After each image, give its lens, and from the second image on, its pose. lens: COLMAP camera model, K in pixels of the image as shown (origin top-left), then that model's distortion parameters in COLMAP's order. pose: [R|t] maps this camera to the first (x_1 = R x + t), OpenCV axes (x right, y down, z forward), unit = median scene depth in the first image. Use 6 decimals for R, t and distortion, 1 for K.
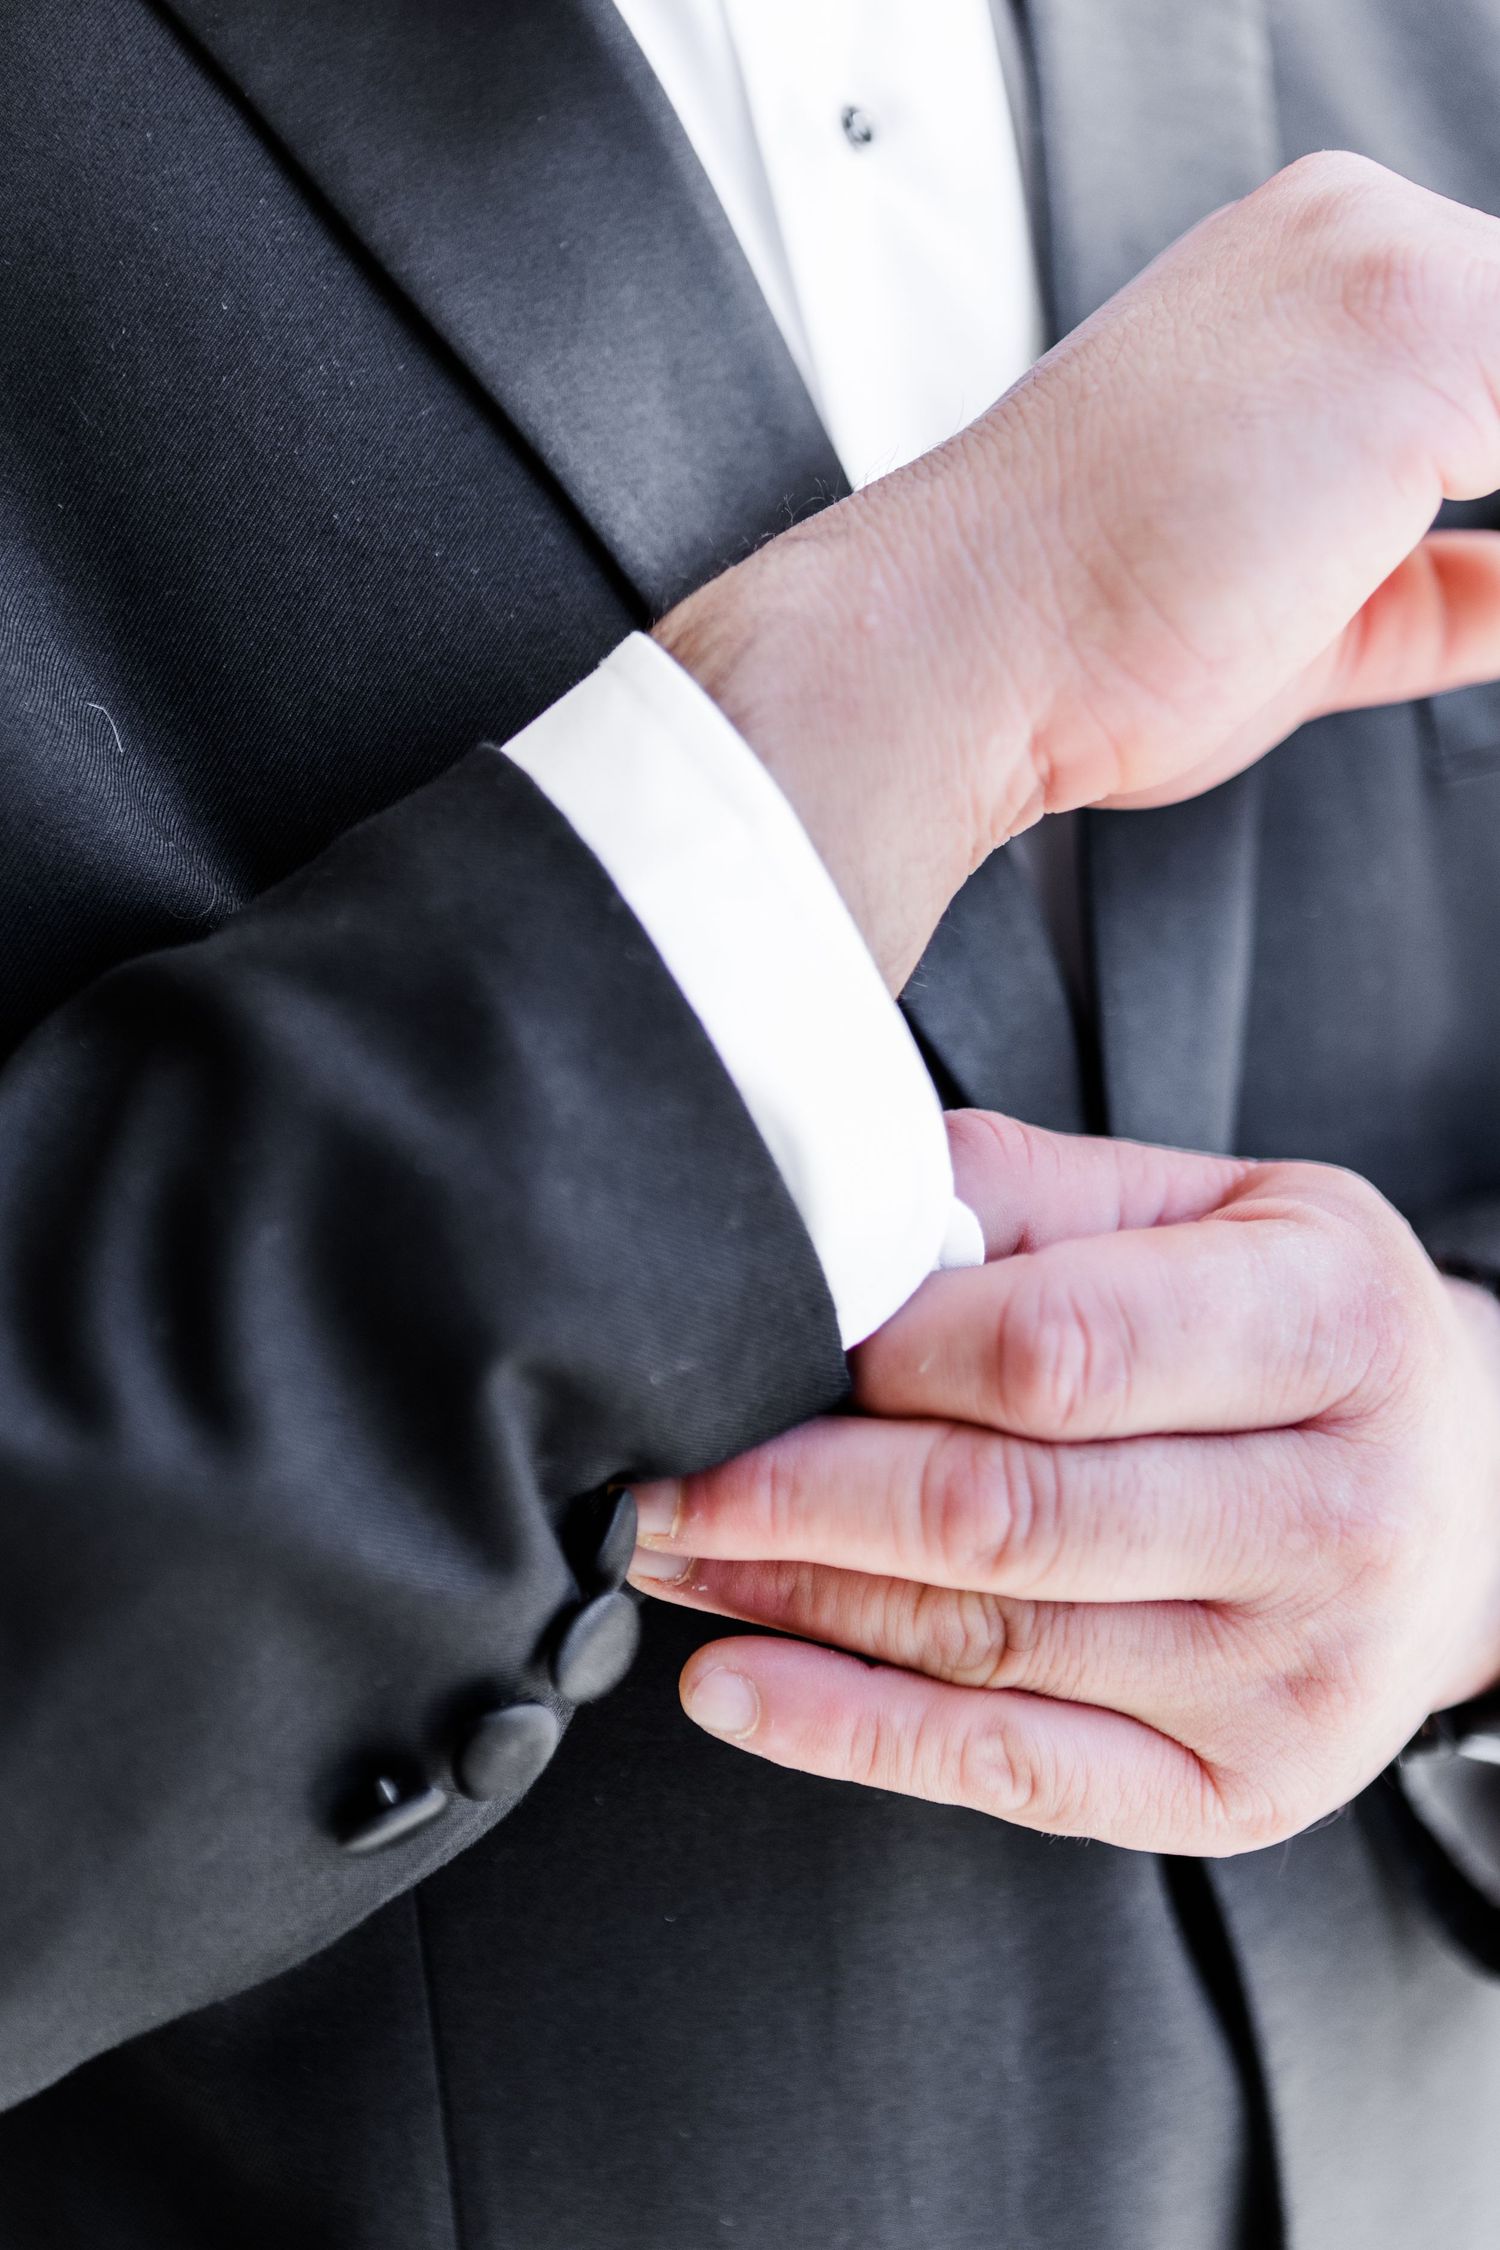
lens RADIAL K [[3441.3, 0, 750.0], [0, 3441.3, 1125.0], [0, 0, 1]] dist [0.033189, 0.112346]
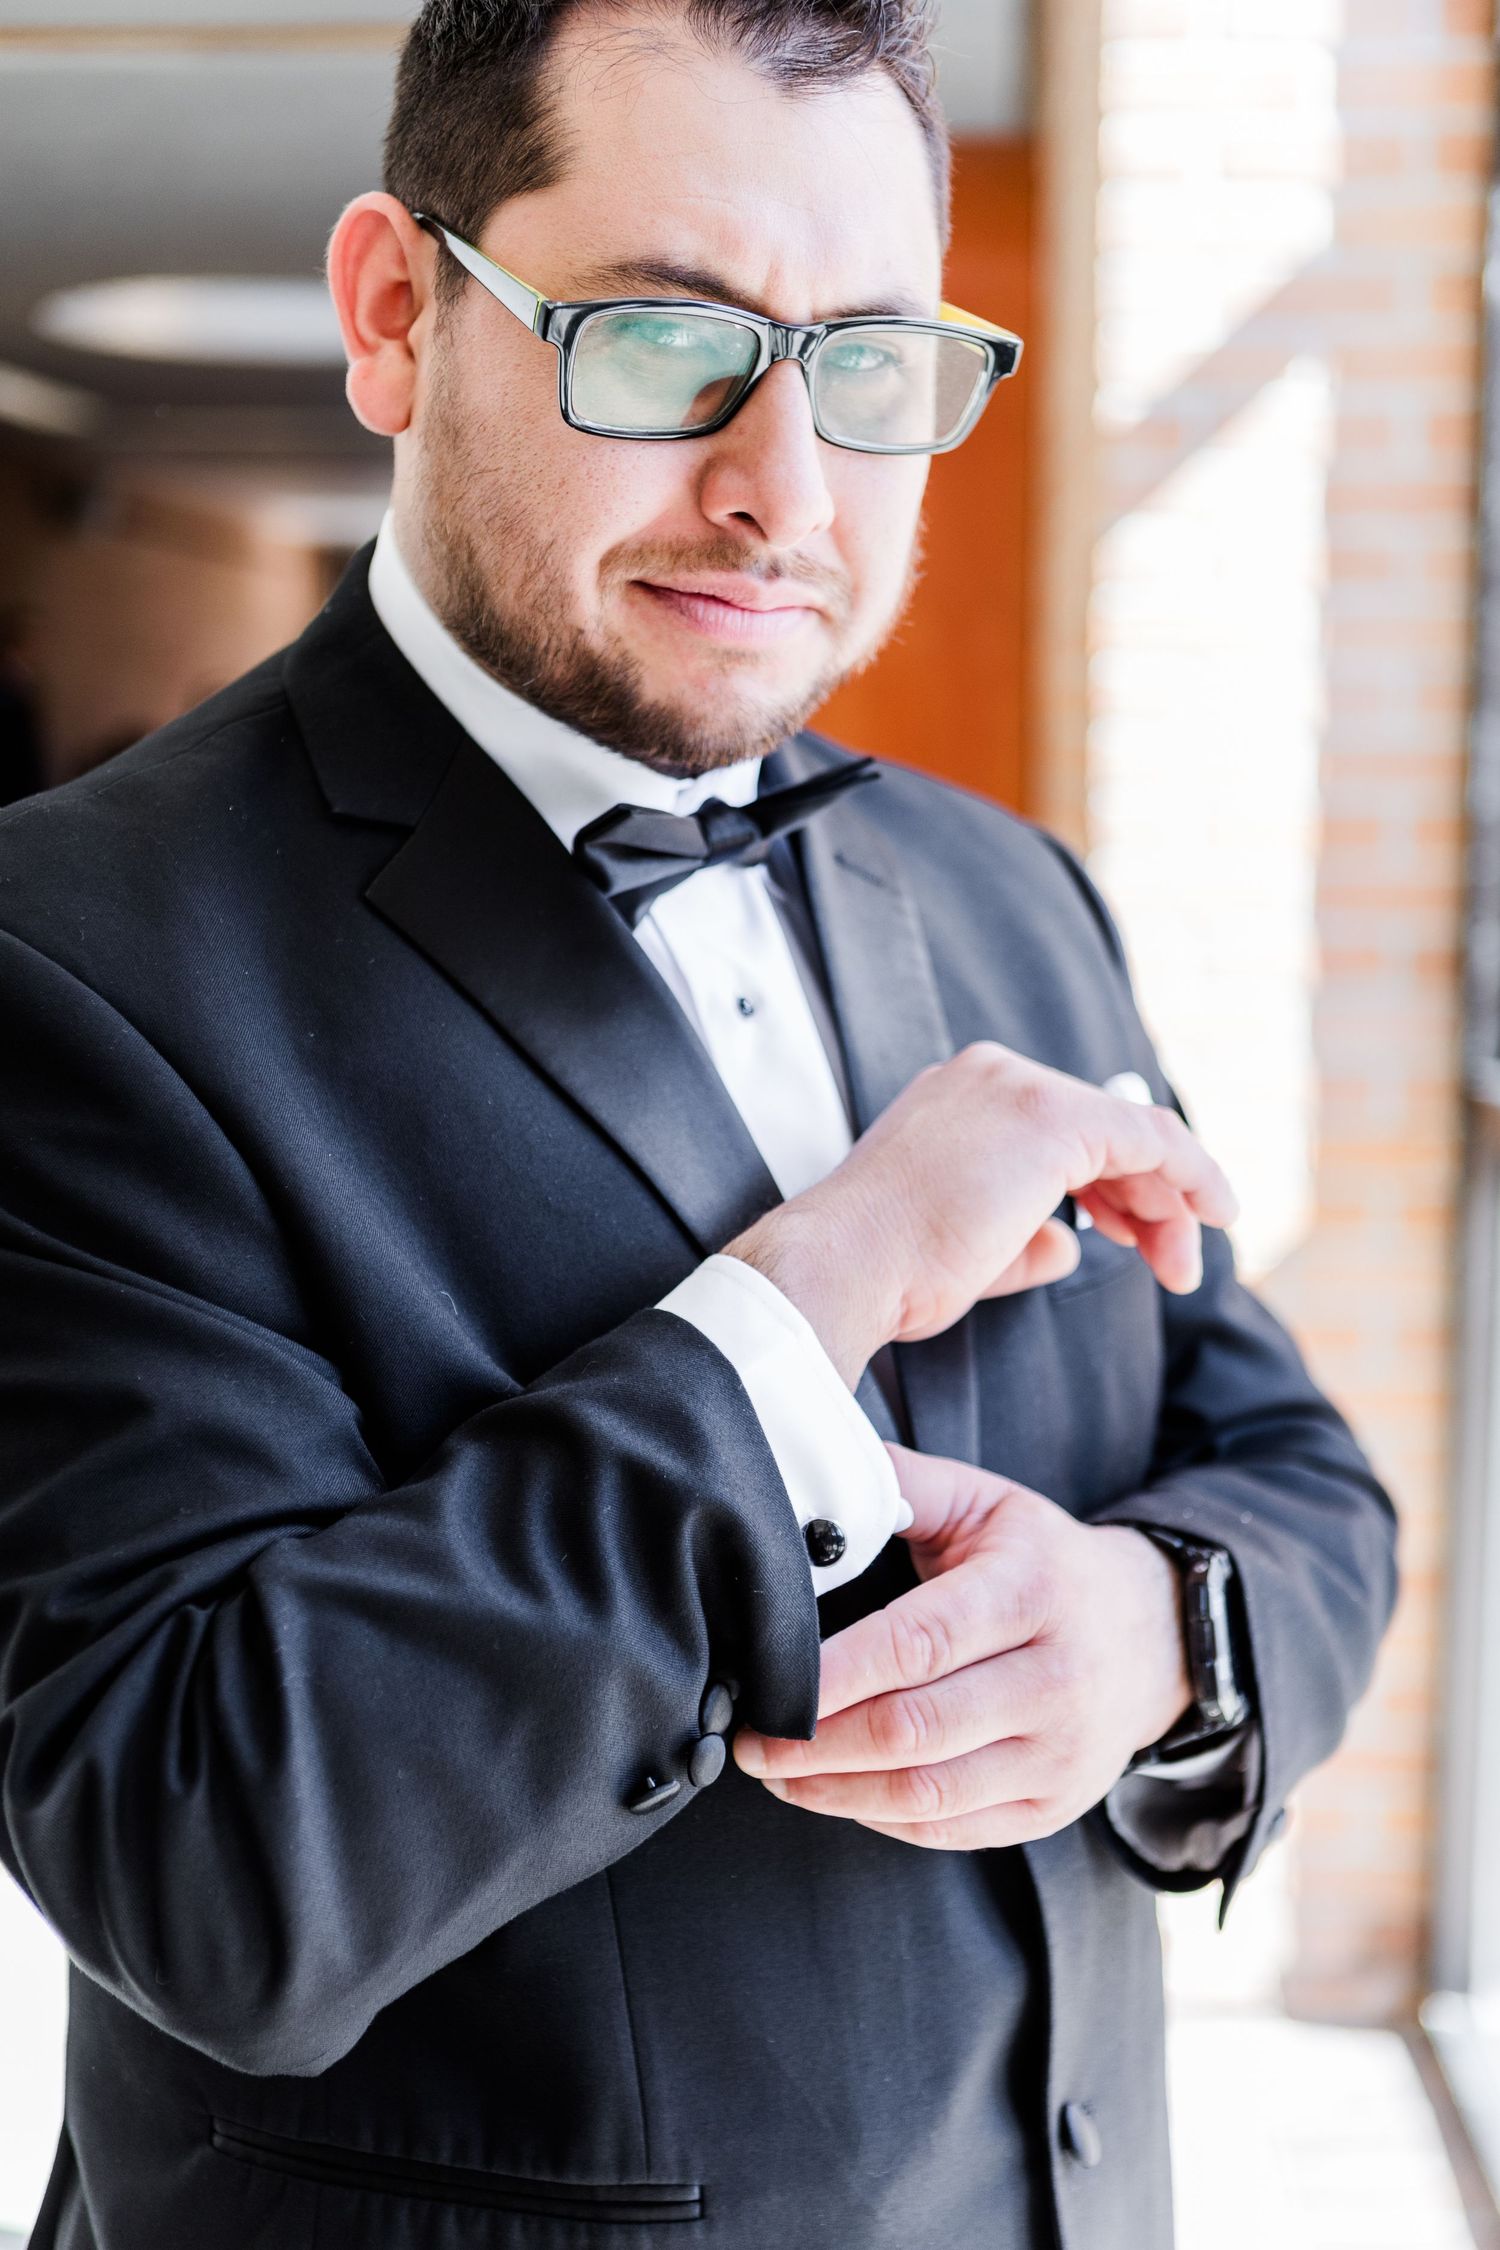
lens RADIAL K [[3108.6, 0, 750.0], [0, 3108.6, 1125.0], [0, 0, 1]] dist [0.681150, 0.009606]
pose [[0.982332, -0.023617, 0.185649, -0.357979], [0.051486, 0.987831, -0.146762, 0.070700], [-0.179924, 0.153727, 0.971594, -0.922854]]
